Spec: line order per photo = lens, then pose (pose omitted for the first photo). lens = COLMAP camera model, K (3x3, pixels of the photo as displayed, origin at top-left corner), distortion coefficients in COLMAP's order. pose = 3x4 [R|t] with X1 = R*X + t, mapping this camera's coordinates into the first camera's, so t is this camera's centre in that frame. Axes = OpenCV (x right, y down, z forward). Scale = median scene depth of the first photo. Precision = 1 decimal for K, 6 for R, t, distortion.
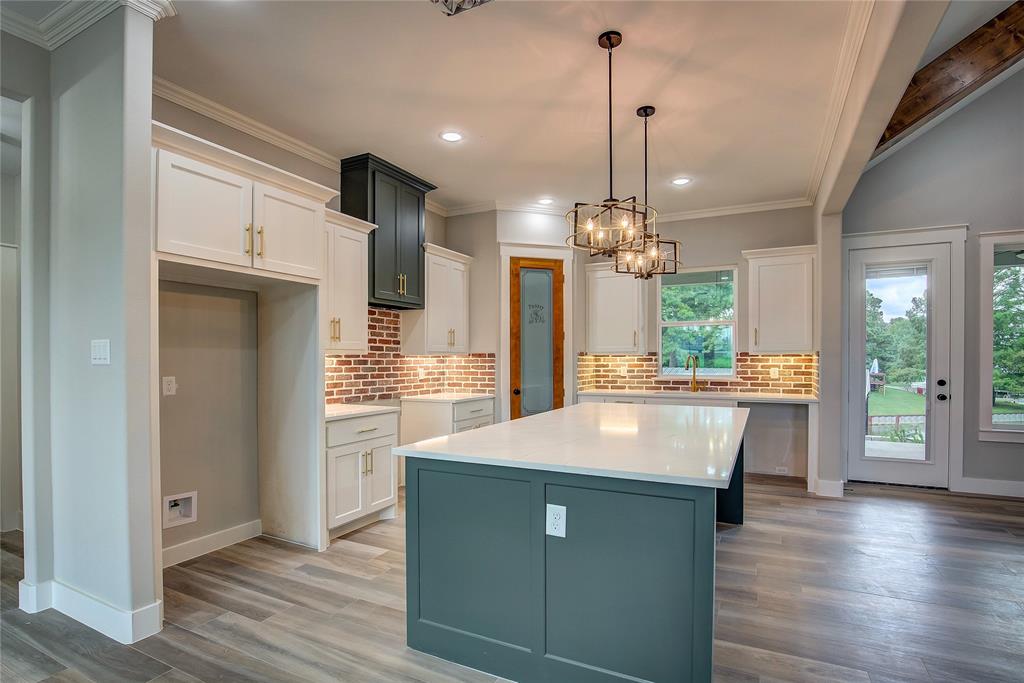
lens RADIAL K [[479.2, 0, 524.0], [0, 479.2, 358.0], [0, 0, 1]] dist [-0.030911, 0.005057]
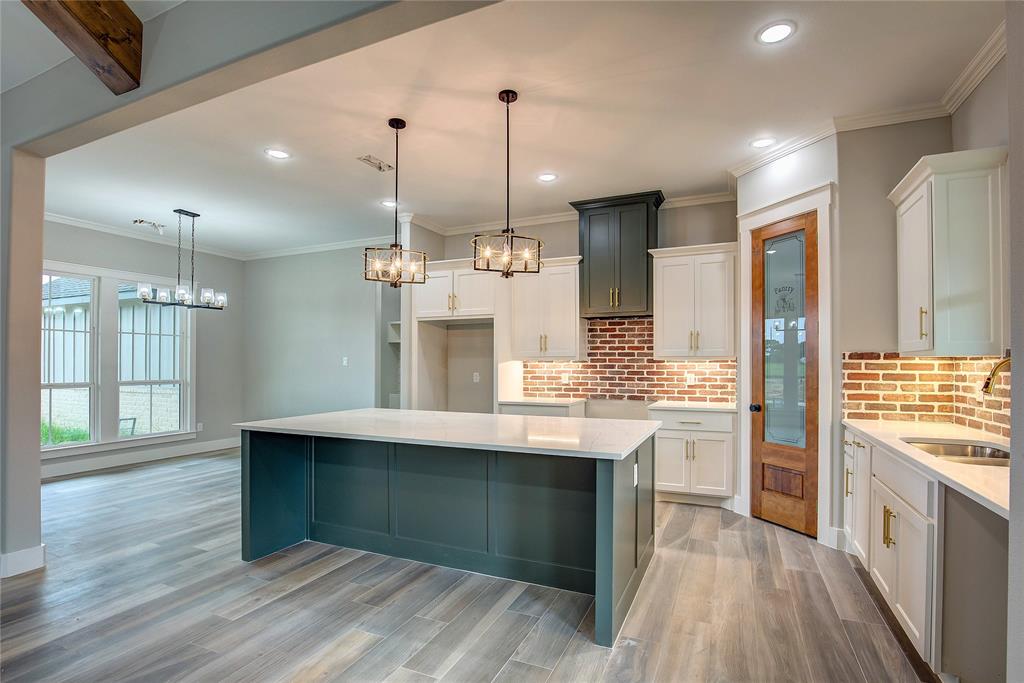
lens RADIAL K [[479.2, 0, 523.2], [0, 479.2, 365.7], [0, 0, 1]] dist [-0.030911, 0.005057]
pose [[0.083340, 0.008264, -0.996487, 0.723933], [0.002297, 0.999961, 0.008484, -0.003243], [0.996518, -0.002997, 0.083318, 0.593605]]
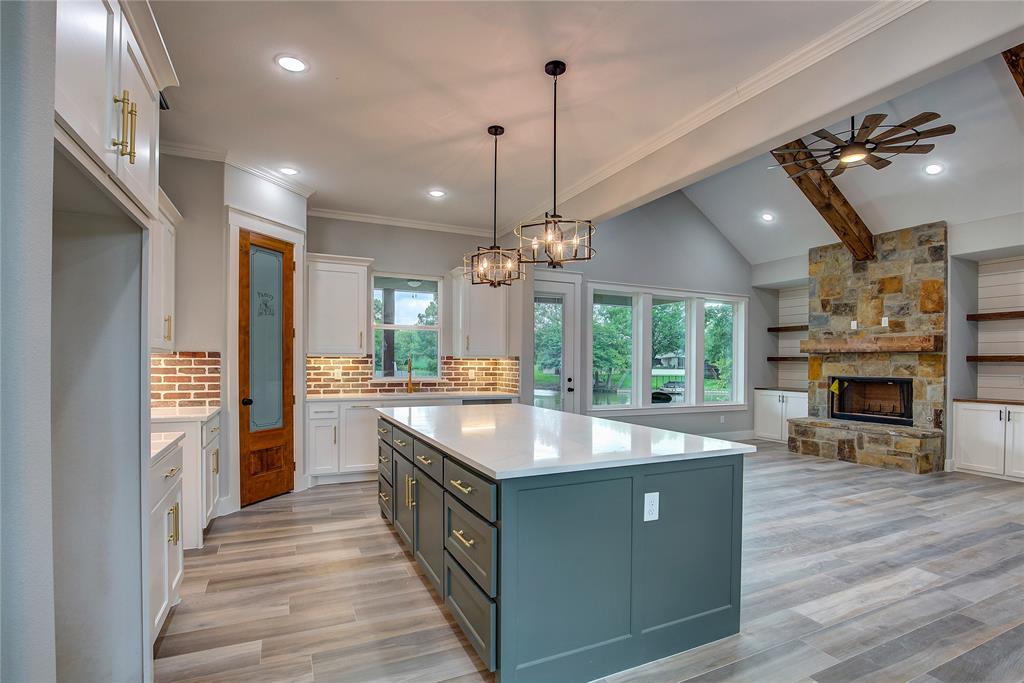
lens RADIAL K [[479.2, 0, 486.9], [0, 479.2, 364.9], [0, 0, 1]] dist [-0.030911, 0.005057]
pose [[0.653193, 0.003435, 0.757184, -0.359342], [-0.011460, 0.999920, 0.005350, 0.001767], [-0.757105, -0.012172, 0.653180, 0.196162]]
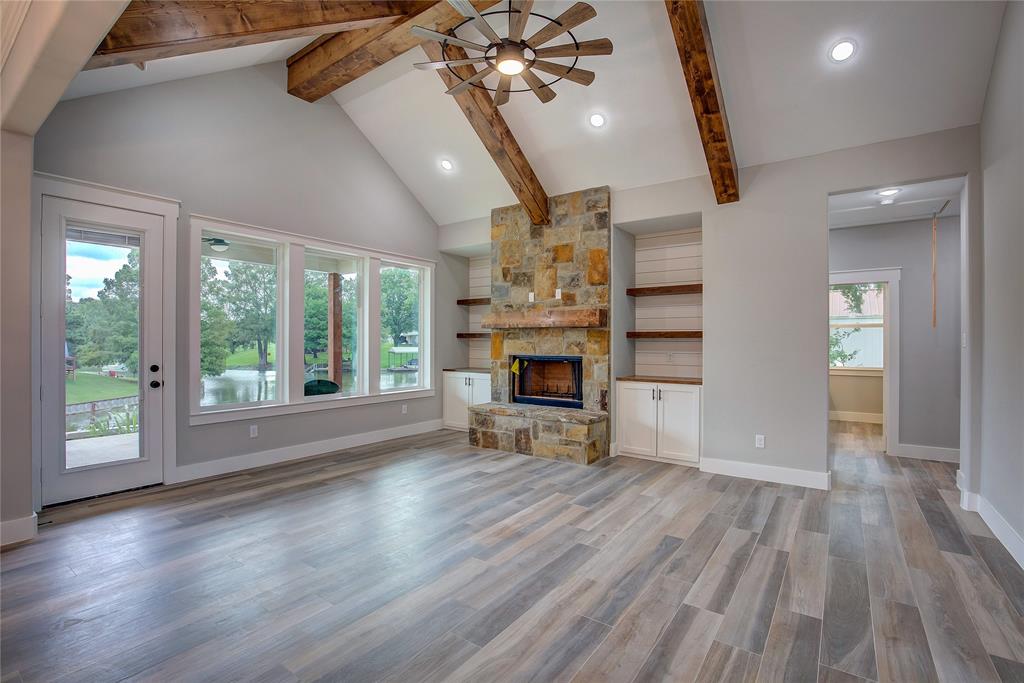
lens RADIAL K [[479.2, 0, 503.2], [0, 479.2, 344.8], [0, 0, 1]] dist [-0.030911, 0.005057]
pose [[0.171768, -0.003999, 0.985129, 0.085867], [-0.005526, 0.999972, 0.005022, -0.001725], [-0.985122, -0.006306, 0.171741, 0.149250]]
